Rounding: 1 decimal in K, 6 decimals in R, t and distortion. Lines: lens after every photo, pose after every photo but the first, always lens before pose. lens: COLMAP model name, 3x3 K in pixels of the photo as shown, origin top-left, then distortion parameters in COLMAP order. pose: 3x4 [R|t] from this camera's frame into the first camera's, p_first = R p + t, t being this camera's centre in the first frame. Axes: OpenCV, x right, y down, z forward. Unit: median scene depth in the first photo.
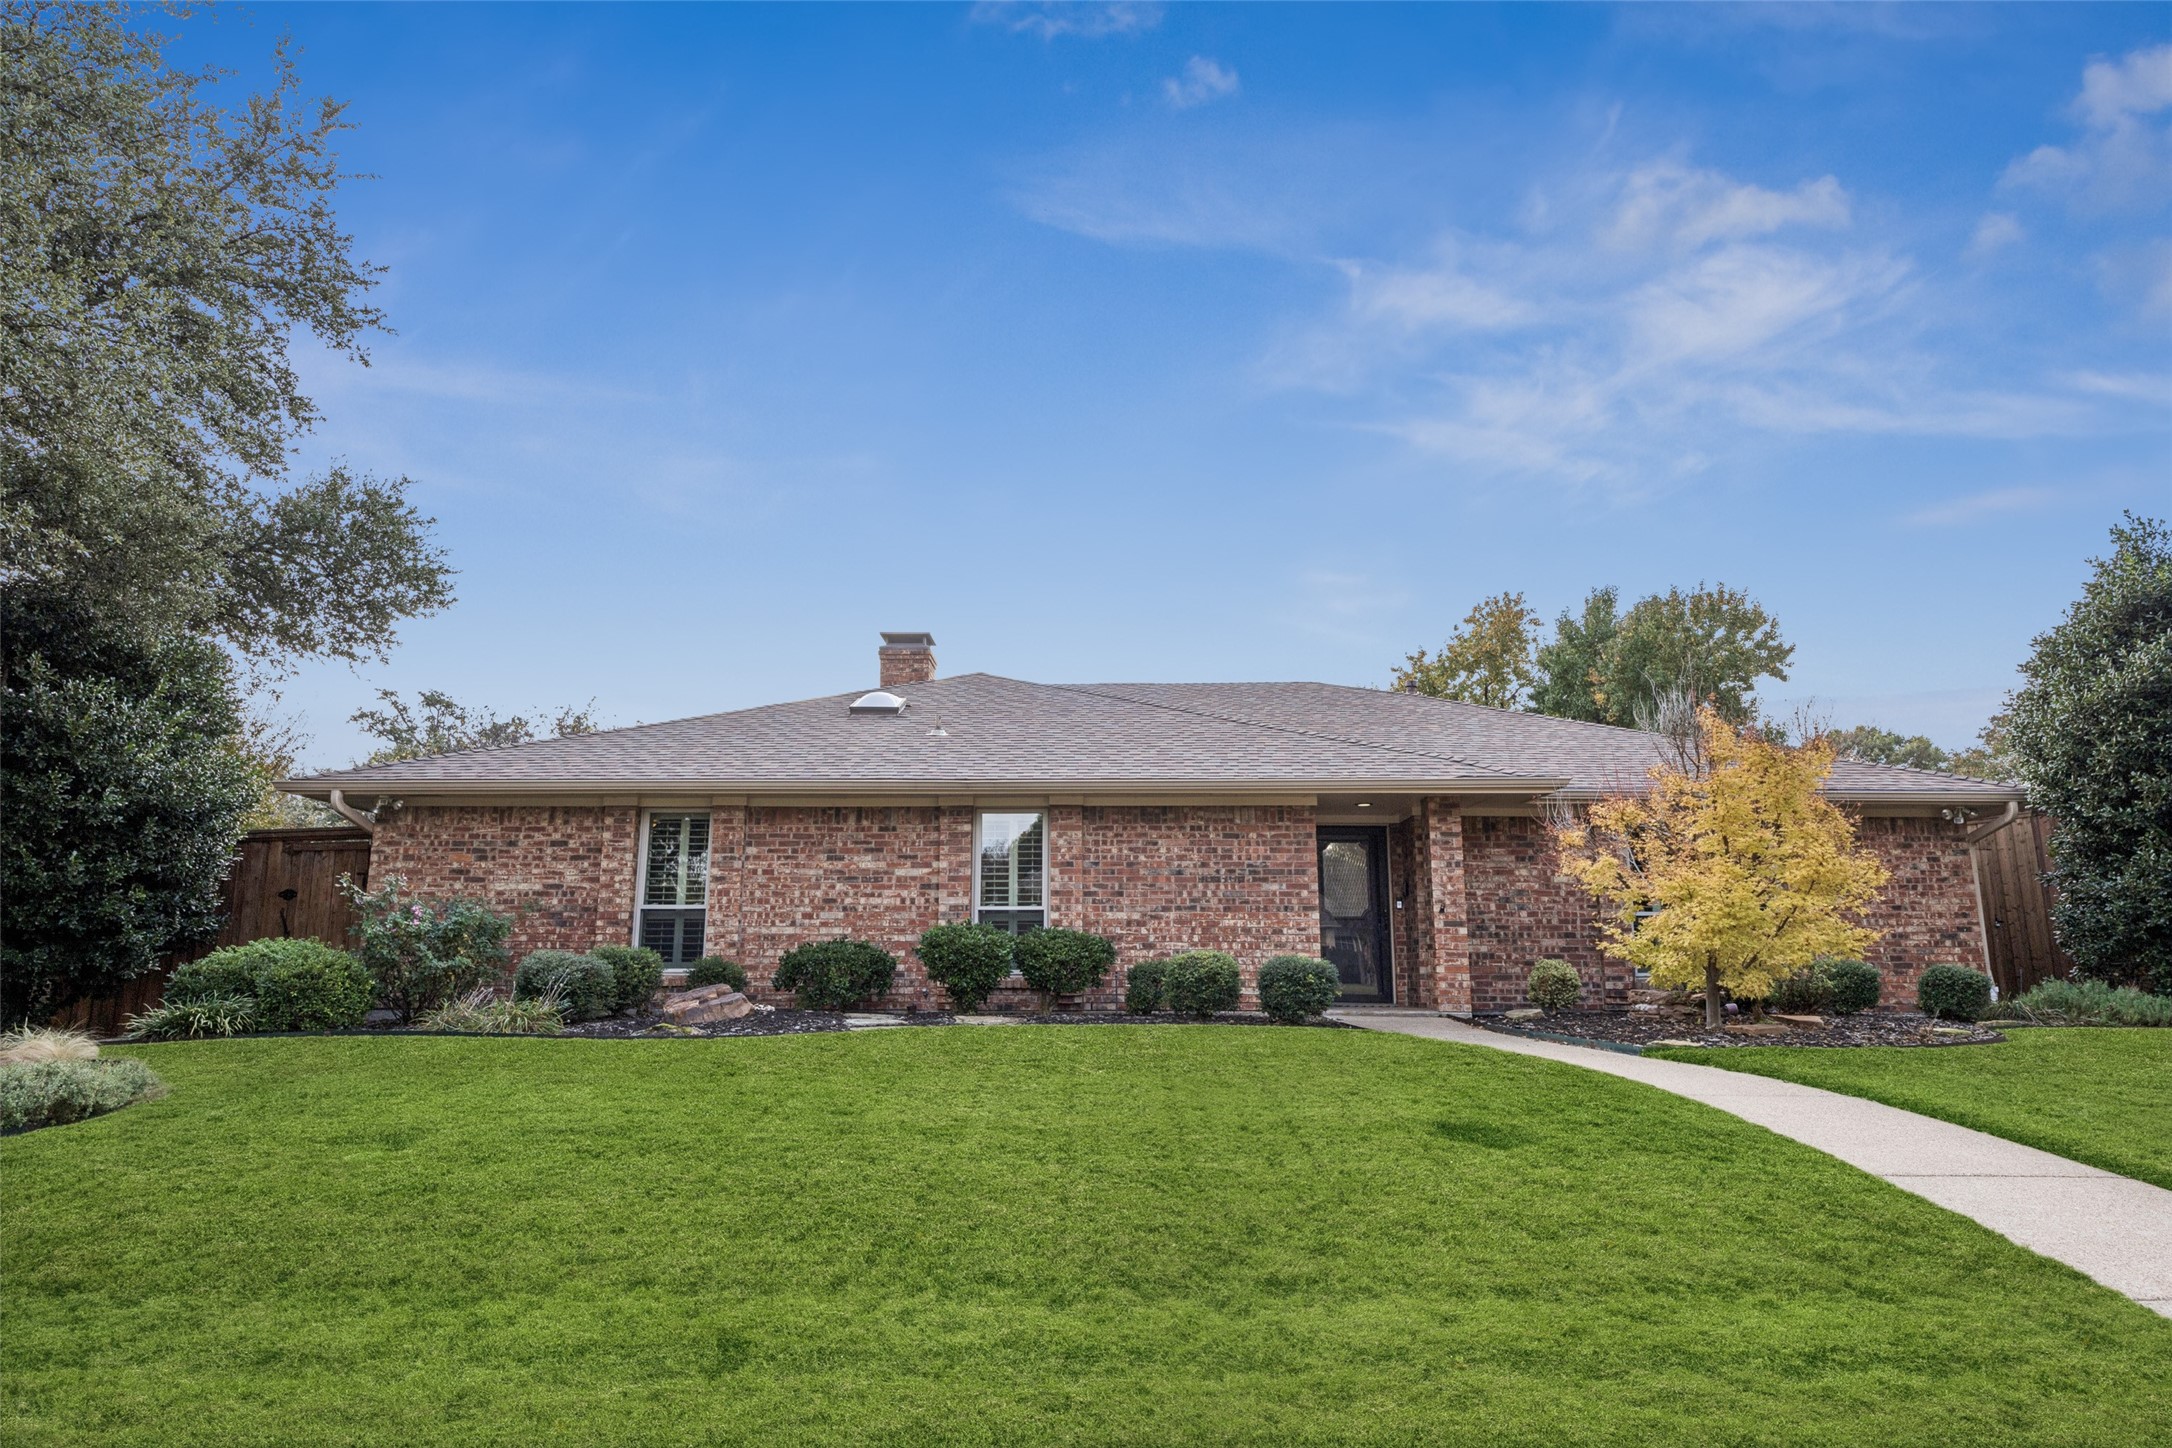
lens RADIAL K [[1246.6, 0, 1086.0], [0, 1246.6, 726.0], [0, 0, 1]] dist [0.001696, -0.000551]
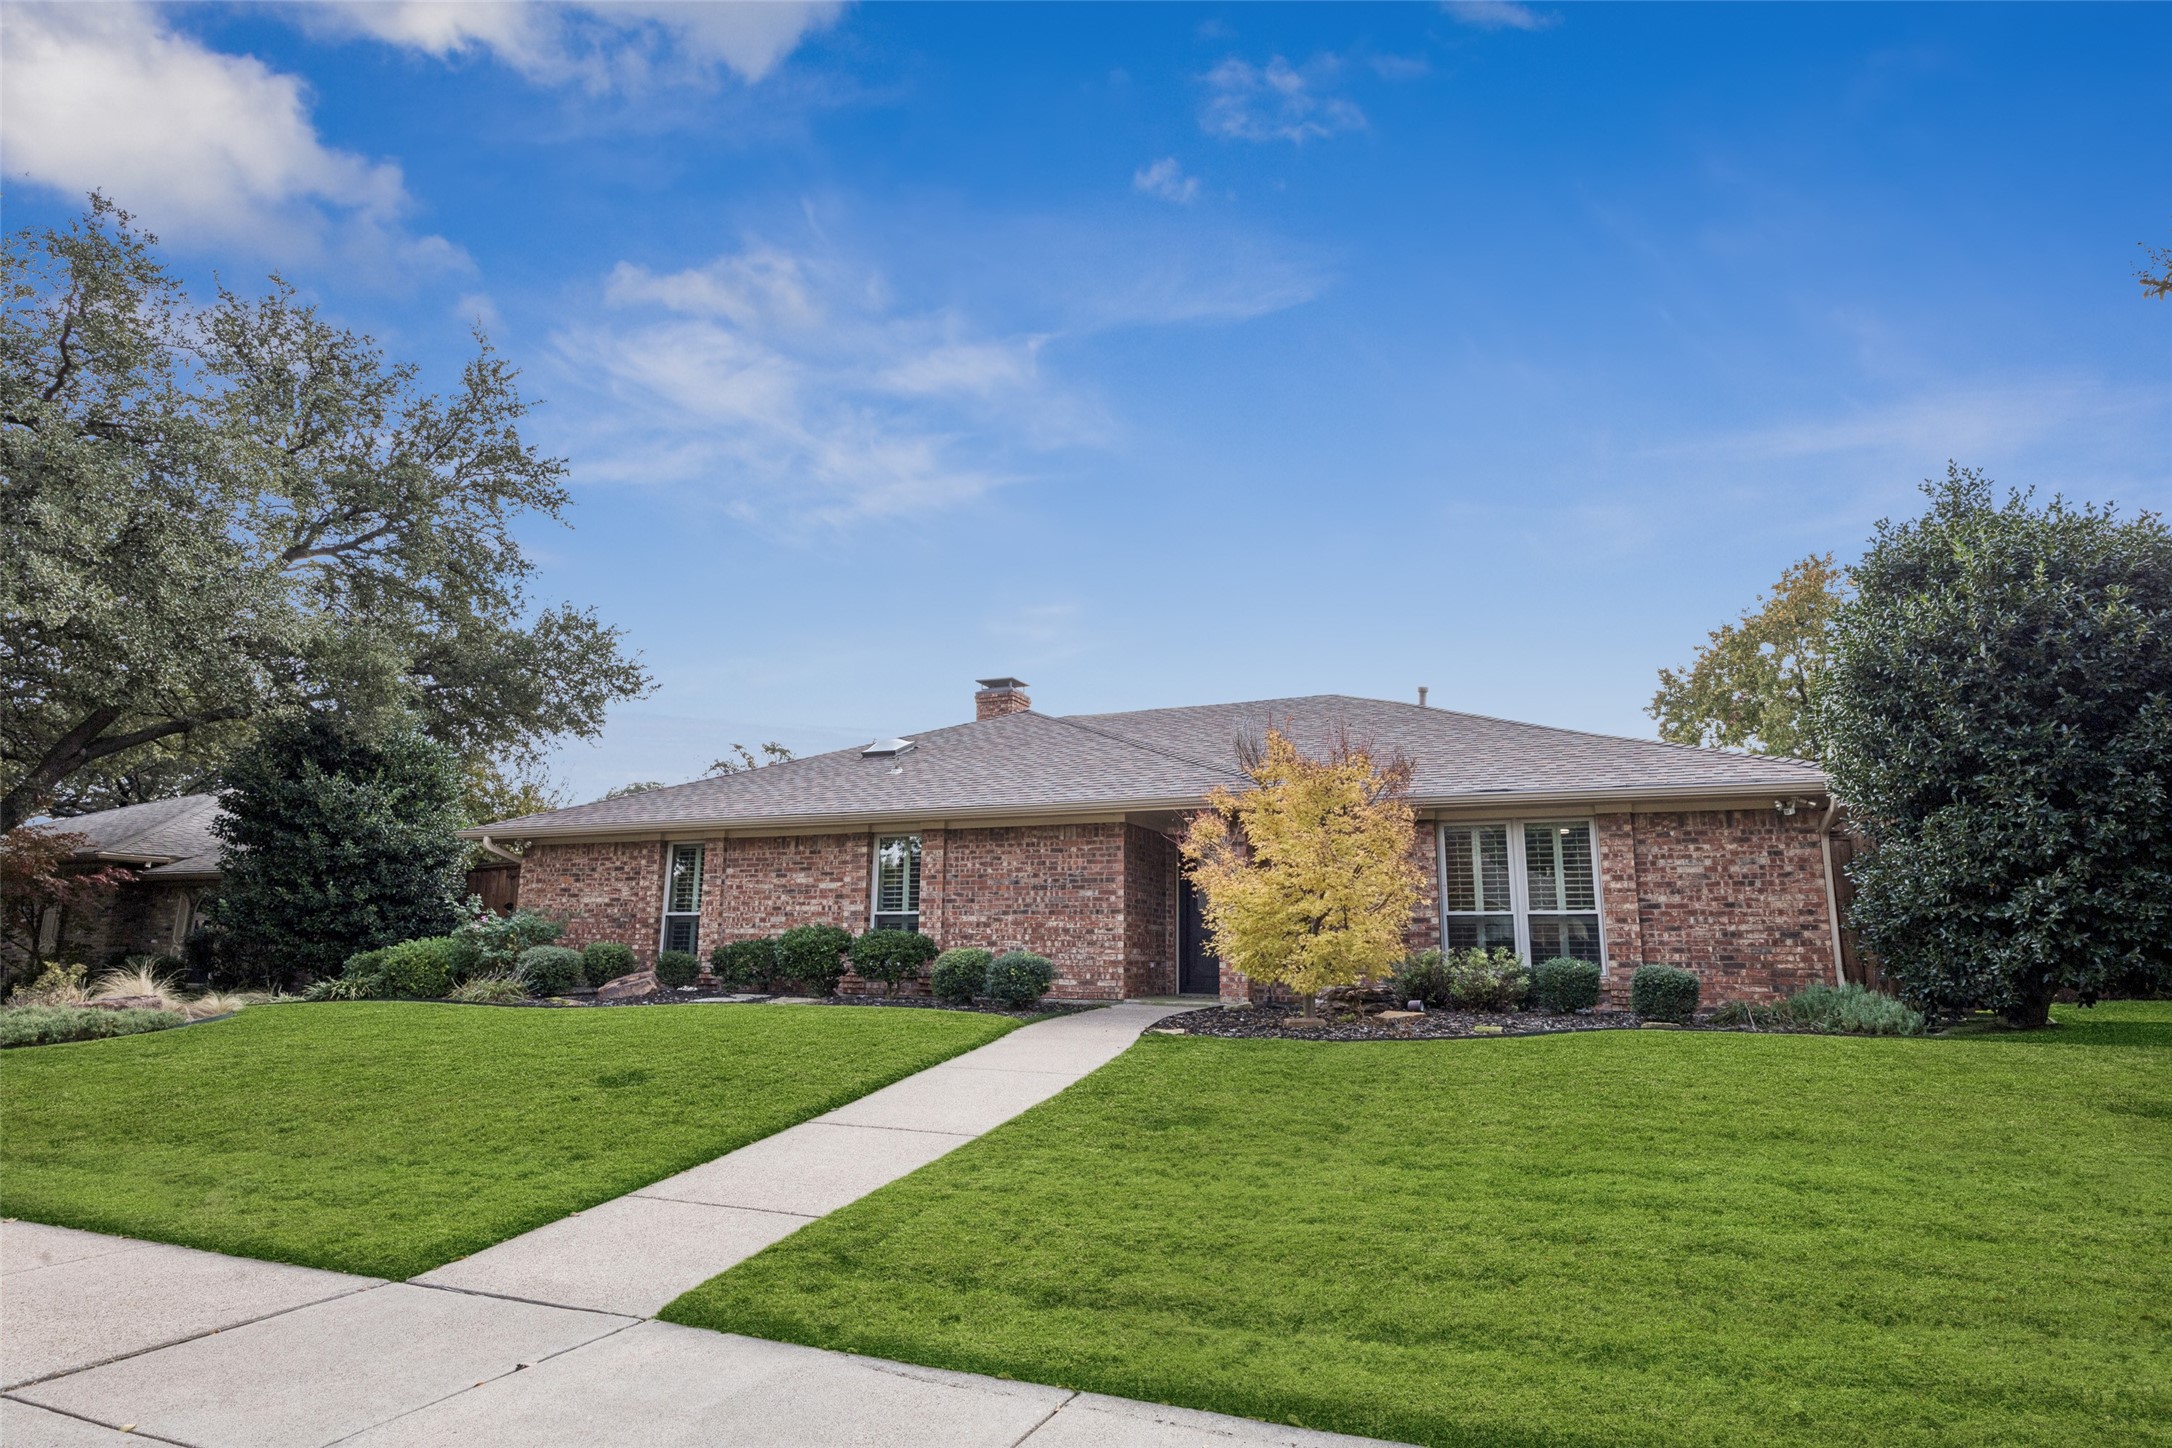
lens RADIAL K [[1189.0, 0, 1085.8], [0, 1189.0, 723.7], [0, 0, 1]] dist [-0.001718, 0.000420]
pose [[0.924300, -0.067254, -0.375694, 0.569492], [0.065077, 0.997709, -0.018496, -0.008743], [0.376077, -0.007354, 0.926559, -0.031043]]
